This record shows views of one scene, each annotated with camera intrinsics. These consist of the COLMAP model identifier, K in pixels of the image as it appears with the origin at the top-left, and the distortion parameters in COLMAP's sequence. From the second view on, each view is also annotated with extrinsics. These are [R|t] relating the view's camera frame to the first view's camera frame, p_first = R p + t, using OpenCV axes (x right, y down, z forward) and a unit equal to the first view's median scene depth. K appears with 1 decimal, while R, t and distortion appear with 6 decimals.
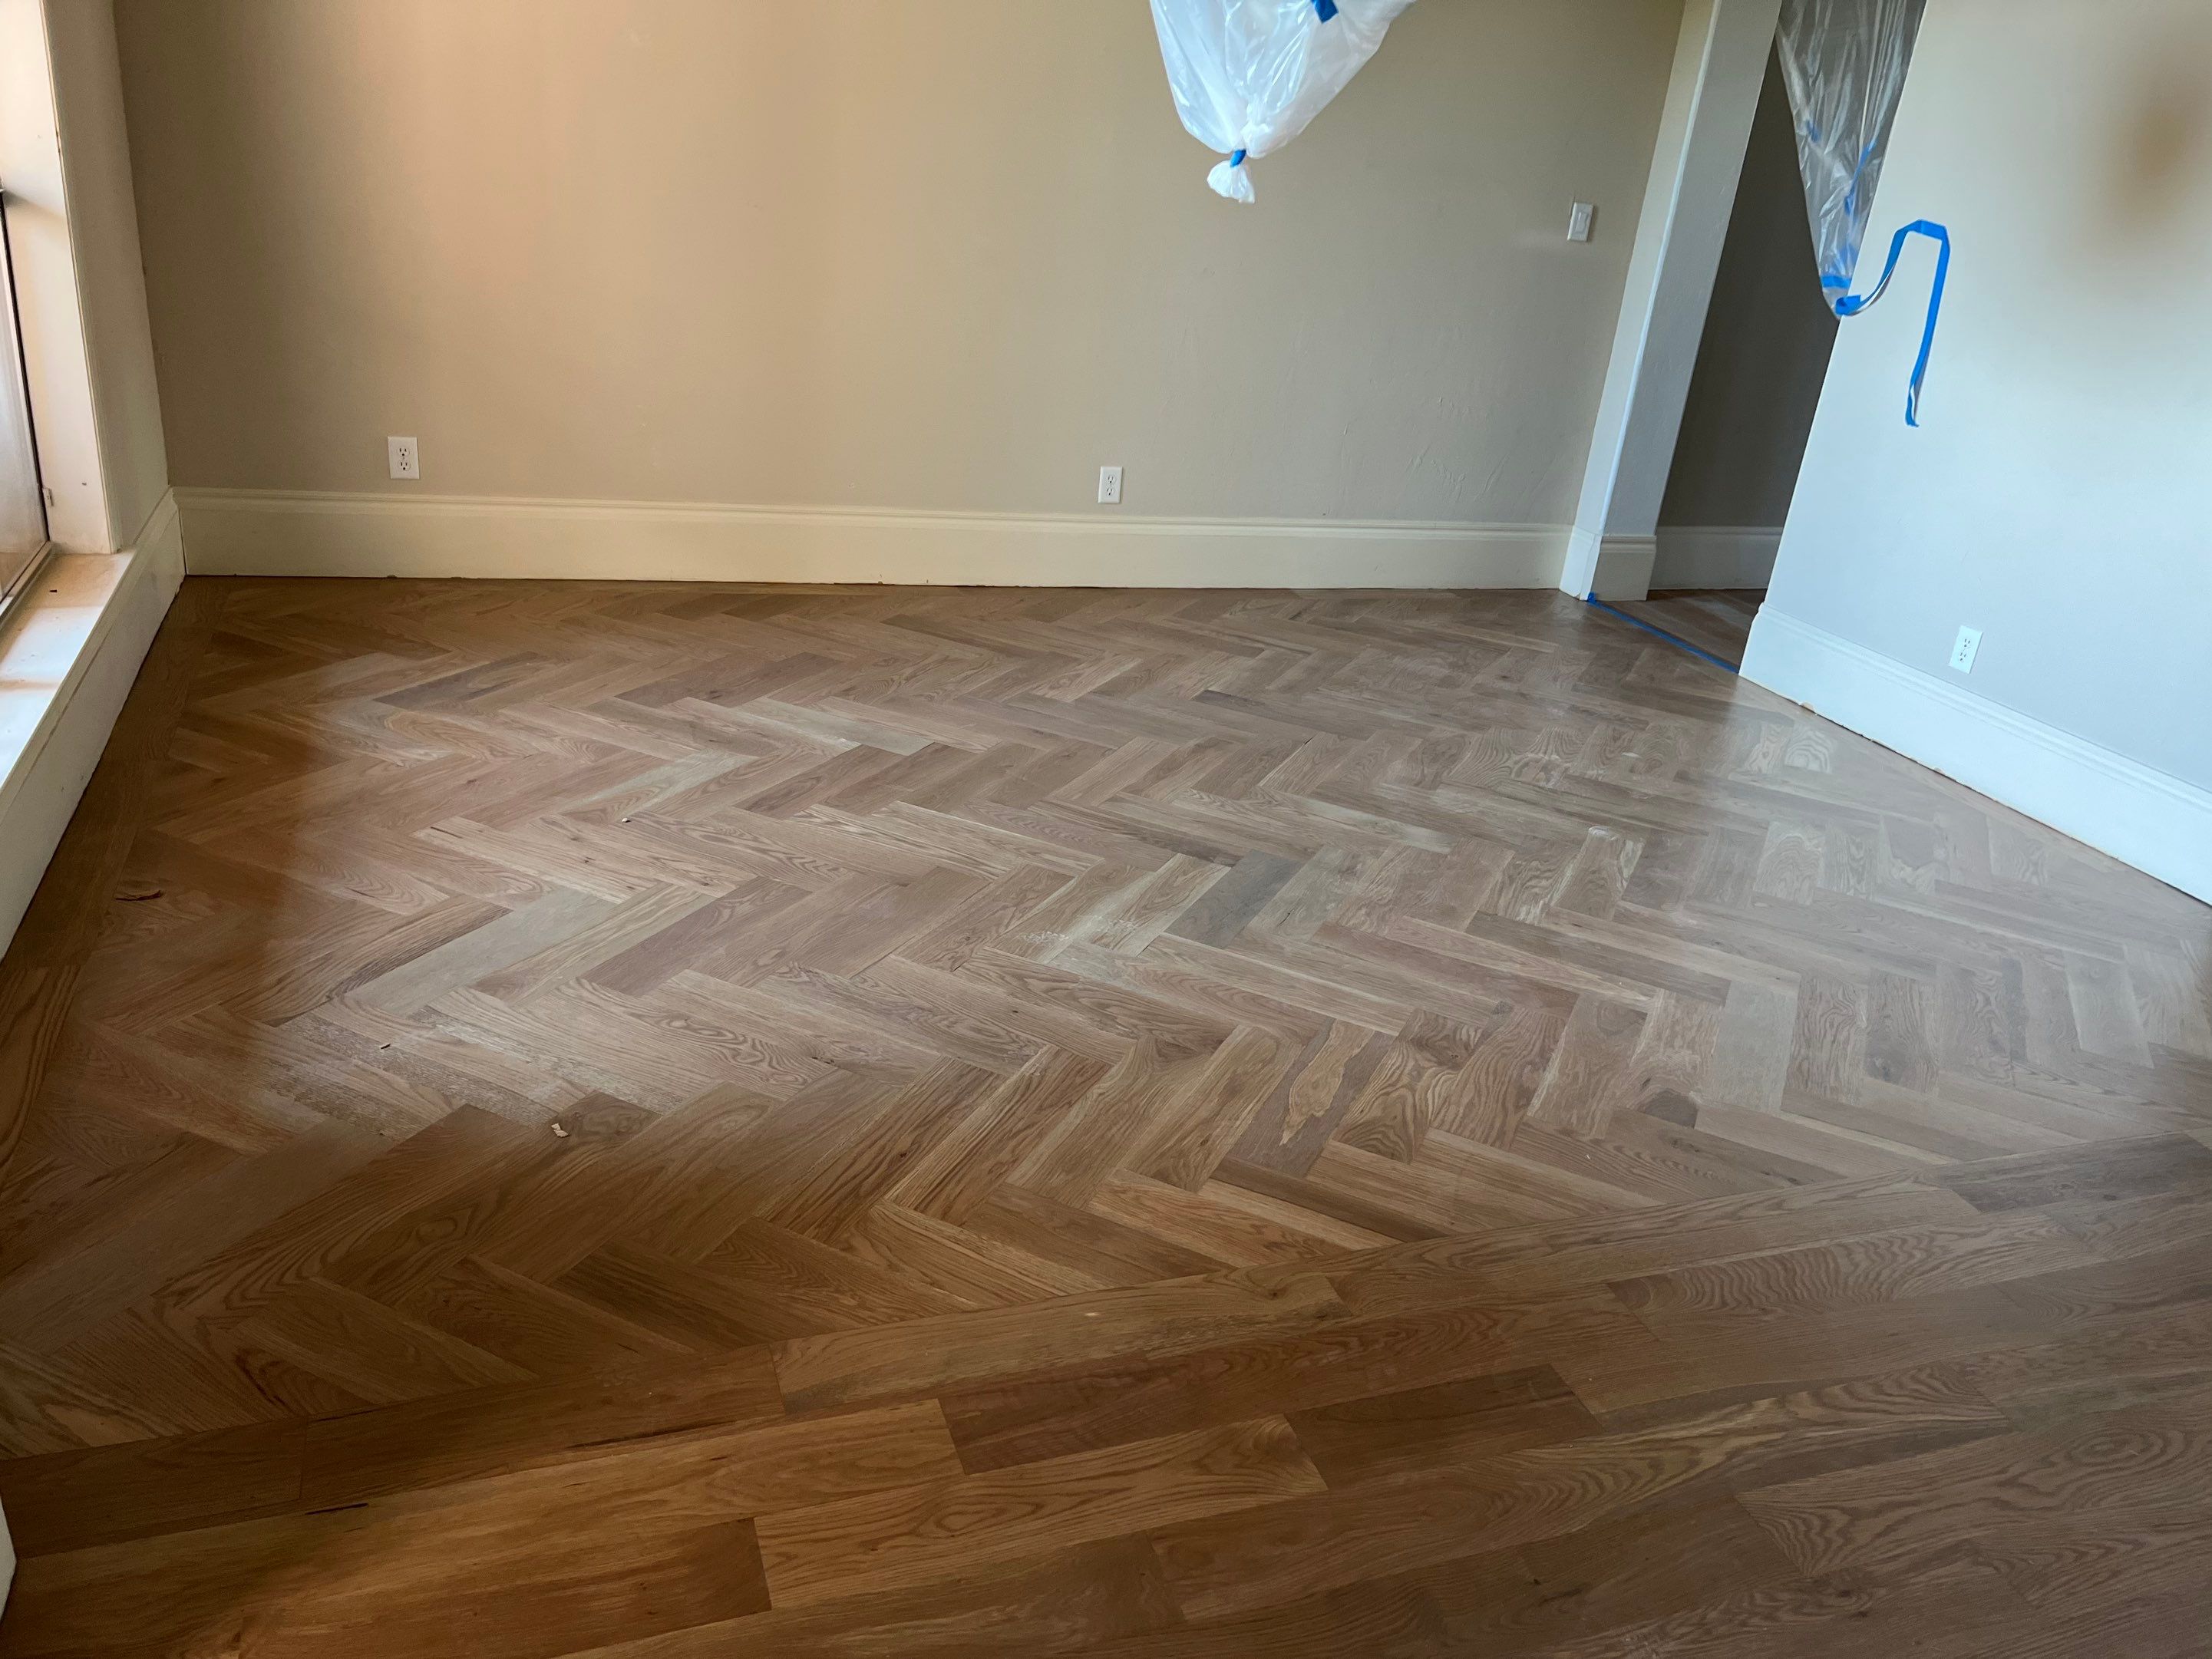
lens RADIAL K [[1612.4, 0, 1118.8], [0, 1612.4, 842.8], [0, 0, 1]] dist [0.028153, -0.042366]
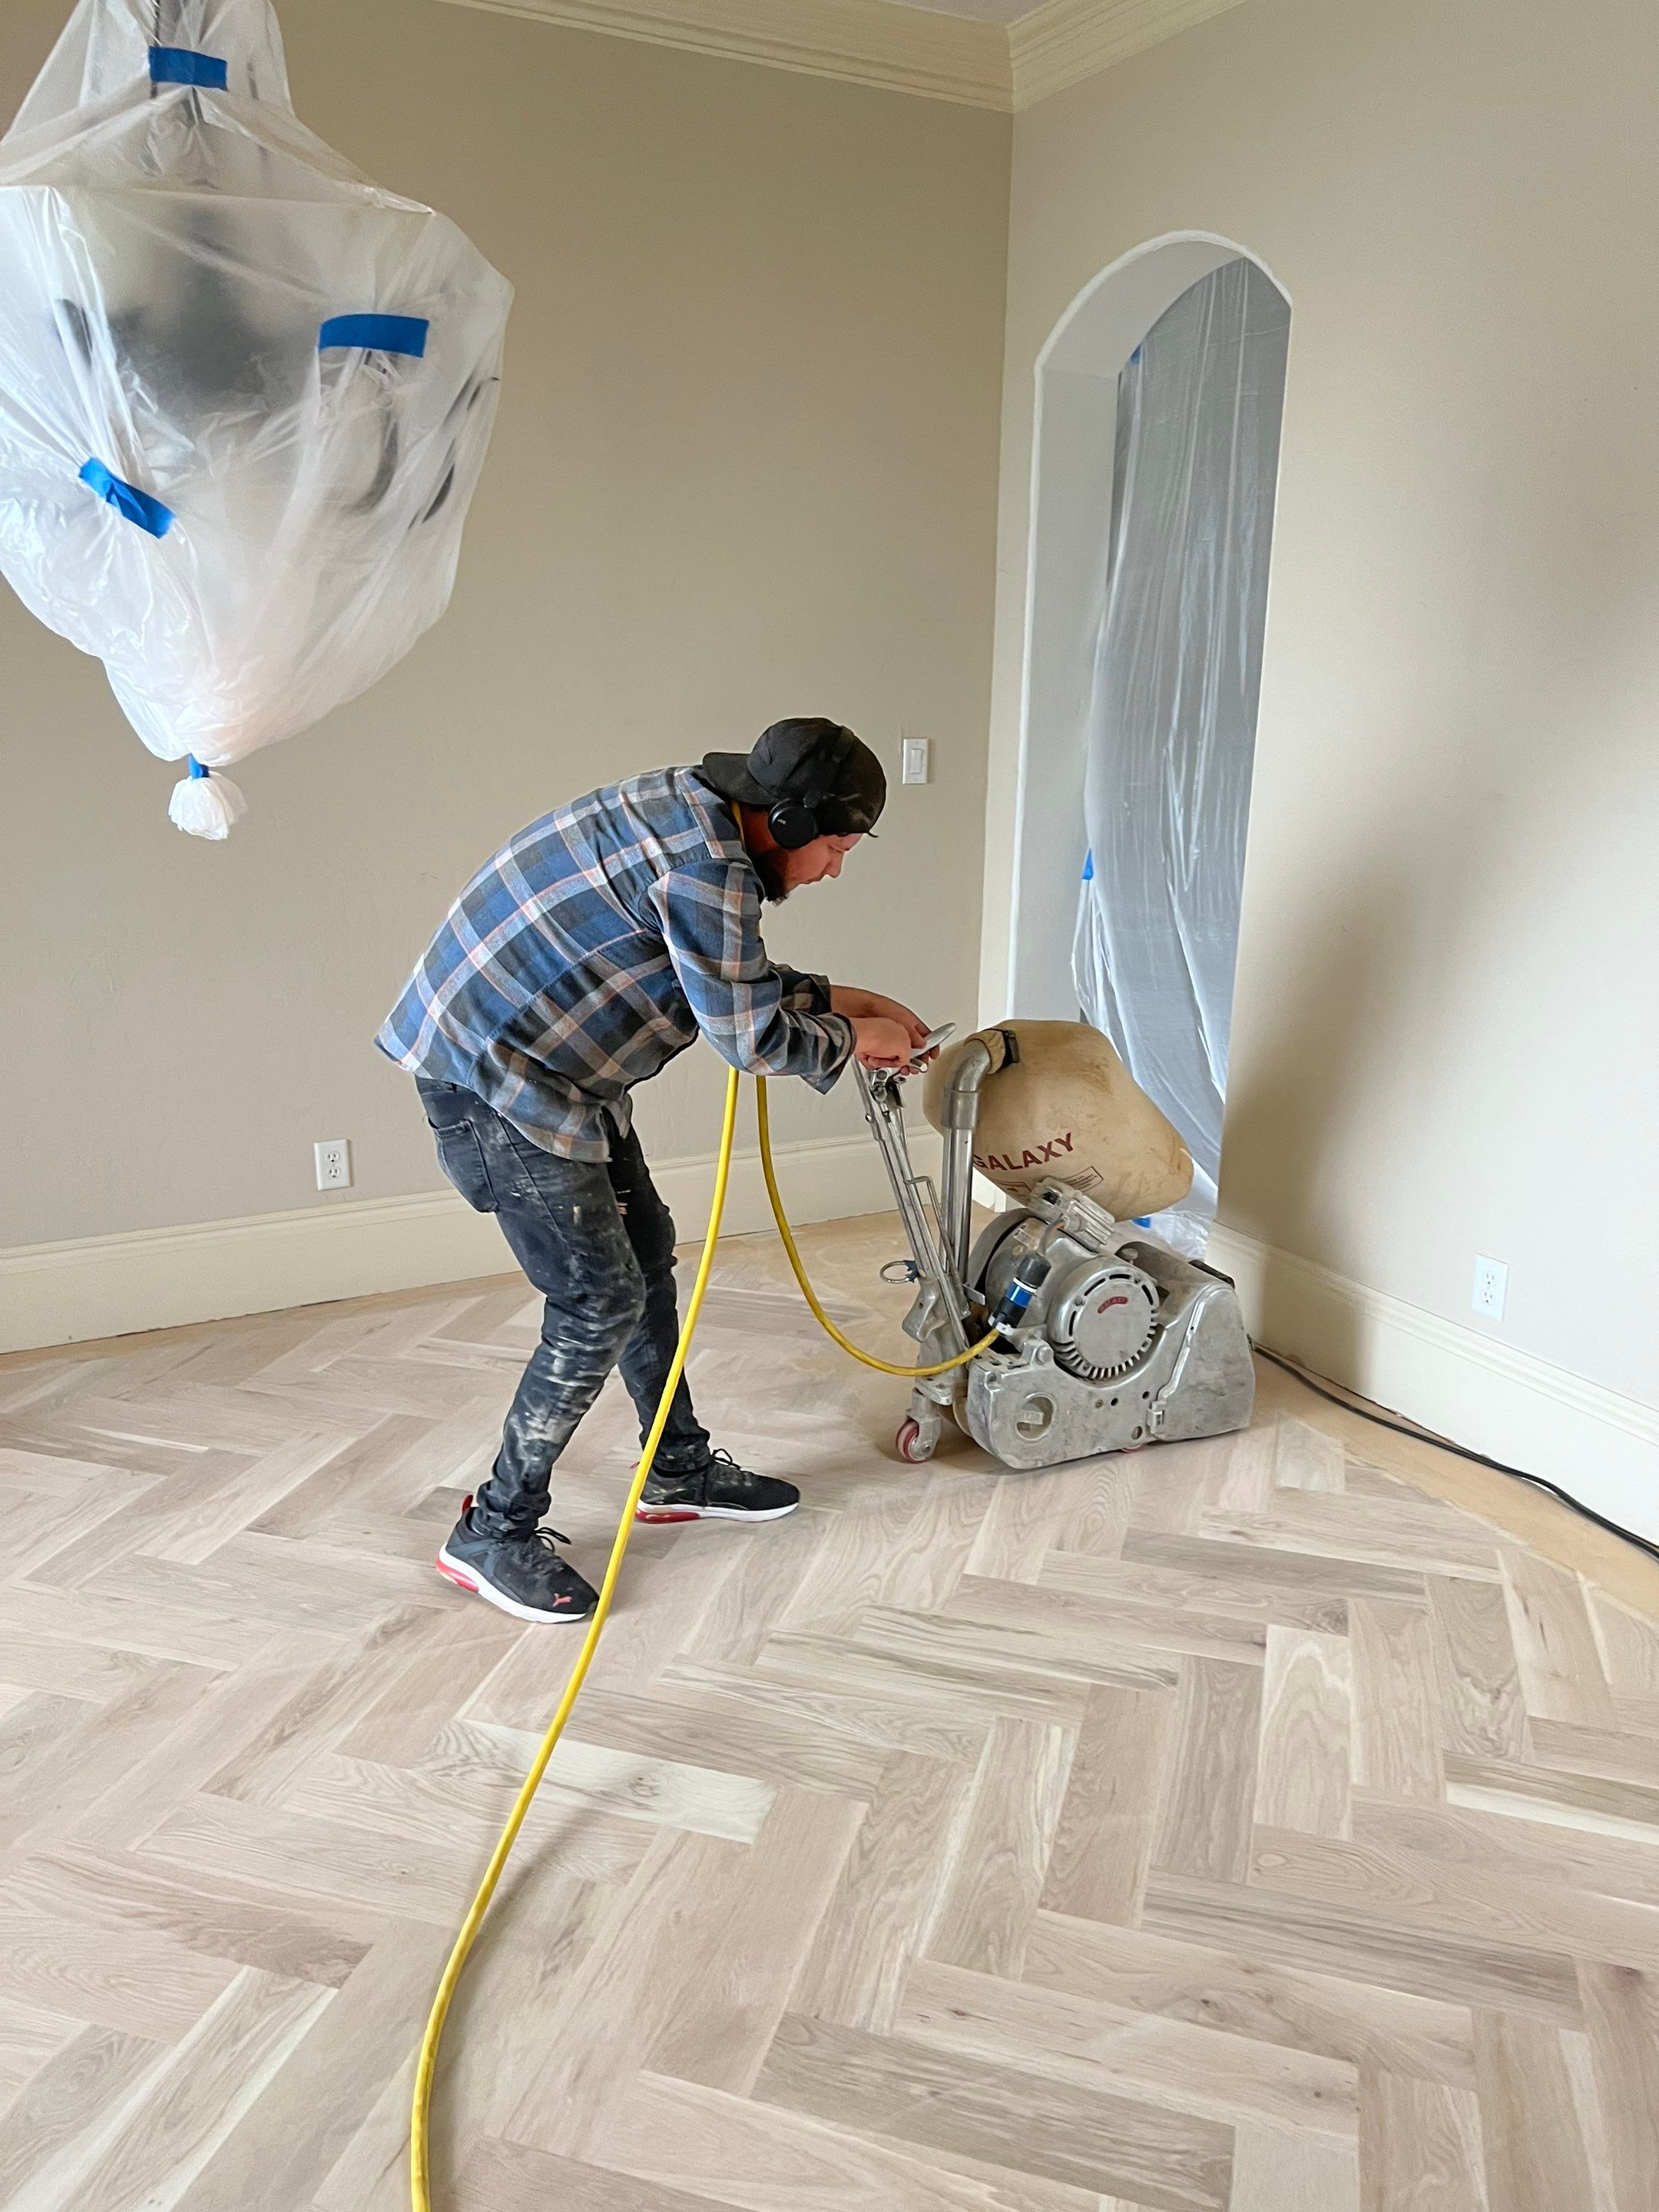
lens RADIAL K [[1612.6, 0, 797.4], [0, 1612.6, 1128.6], [0, 0, 1]] dist [0.028153, -0.042366]
pose [[0.988121, -0.117259, 0.099331, 0.152985], [0.129538, 0.983299, -0.127841, -0.135982], [-0.082681, 0.139189, 0.986808, 0.300637]]
